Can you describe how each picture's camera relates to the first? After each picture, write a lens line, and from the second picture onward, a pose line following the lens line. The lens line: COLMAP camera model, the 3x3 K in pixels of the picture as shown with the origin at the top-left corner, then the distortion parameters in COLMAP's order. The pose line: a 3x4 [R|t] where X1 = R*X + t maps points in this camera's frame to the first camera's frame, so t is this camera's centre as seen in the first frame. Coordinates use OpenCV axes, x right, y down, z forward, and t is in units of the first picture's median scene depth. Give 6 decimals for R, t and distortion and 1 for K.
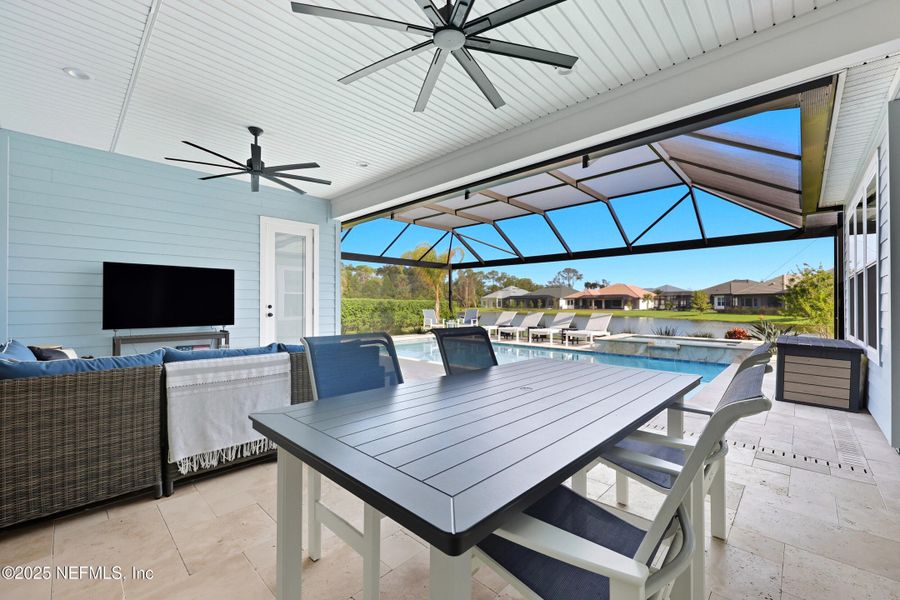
lens RADIAL K [[364.4, 0, 446.5], [0, 364.4, 303.2], [0, 0, 1]] dist [0.000231, 0.000076]
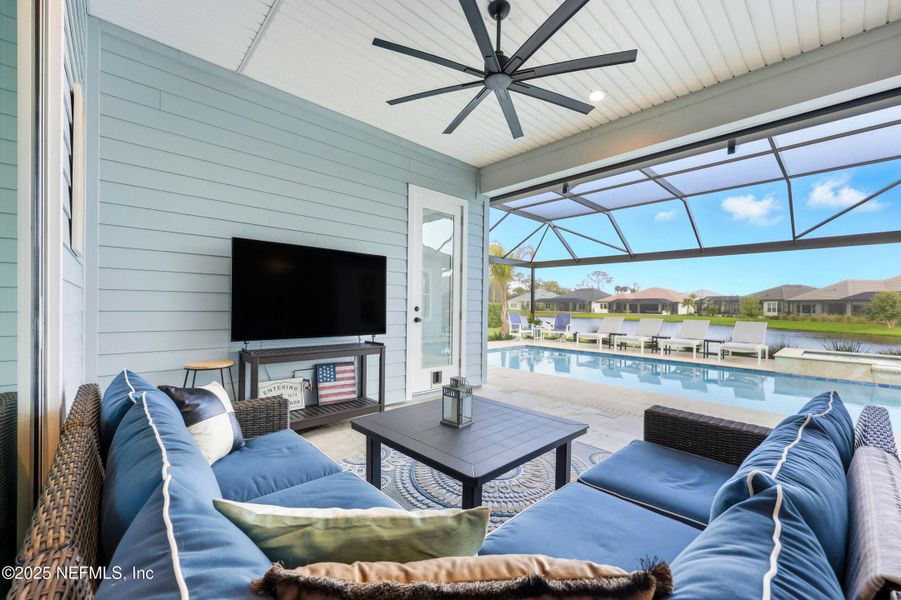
lens RADIAL K [[364.8, 0, 447.0], [0, 364.8, 303.2], [0, 0, 1]] dist [0.000231, 0.000076]
pose [[0.998523, 0.014763, -0.052293, -0.174171], [-0.014997, 0.999879, -0.004092, 0.000383], [0.052226, 0.004870, 0.998623, 0.123069]]
